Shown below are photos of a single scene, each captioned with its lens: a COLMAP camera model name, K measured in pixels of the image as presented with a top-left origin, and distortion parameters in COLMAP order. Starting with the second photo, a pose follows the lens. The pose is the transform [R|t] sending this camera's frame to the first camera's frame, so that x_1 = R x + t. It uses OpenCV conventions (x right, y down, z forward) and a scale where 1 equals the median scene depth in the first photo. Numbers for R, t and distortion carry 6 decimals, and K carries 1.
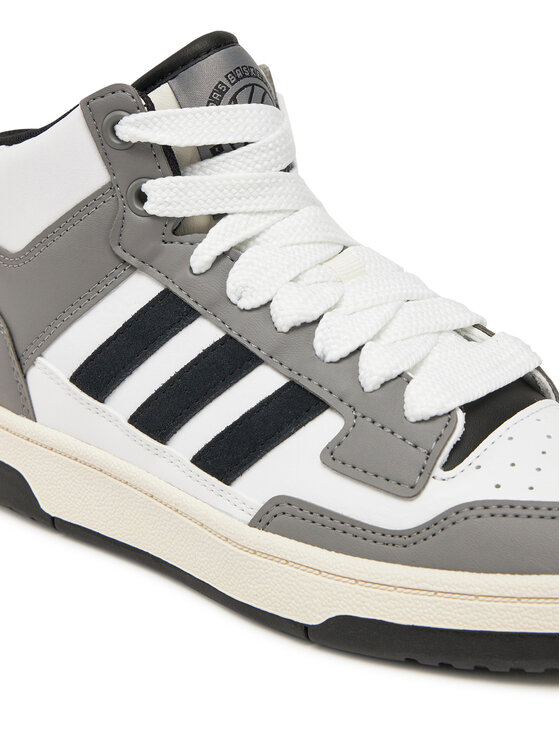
lens RADIAL K [[1436.8, 0, 280.0], [0, 1436.8, 373.0], [0, 0, 1]] dist [-0.103347, -0.137574]
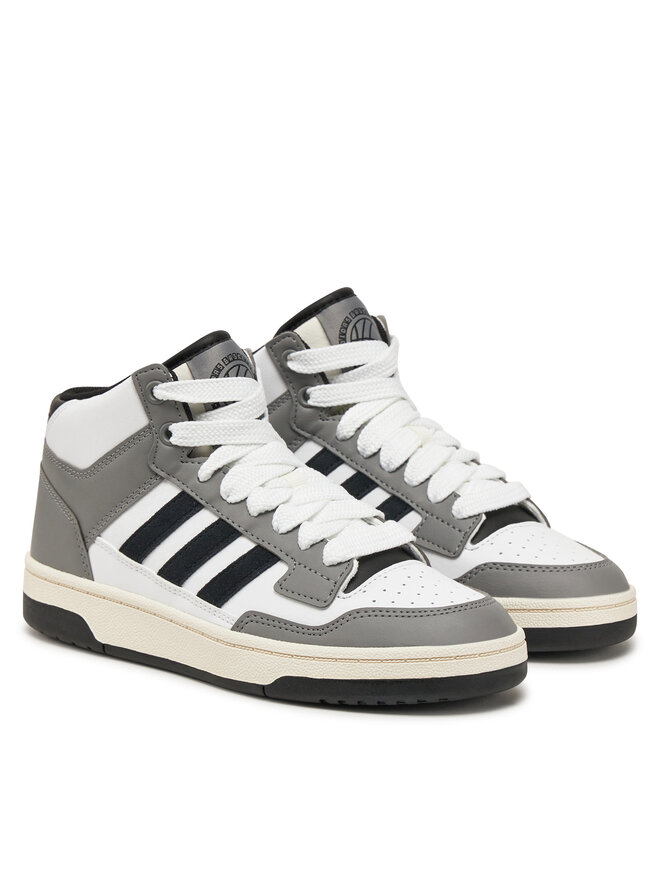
lens RADIAL K [[2977.7, 0, 330.0], [0, 2977.7, 440.0], [0, 0, 1]] dist [-0.532460, -0.469242]
pose [[0.999878, 0.012498, -0.009321, 0.117093], [-0.013613, 0.991269, -0.131154, 0.323082], [0.007601, 0.131265, 0.991318, -2.333401]]
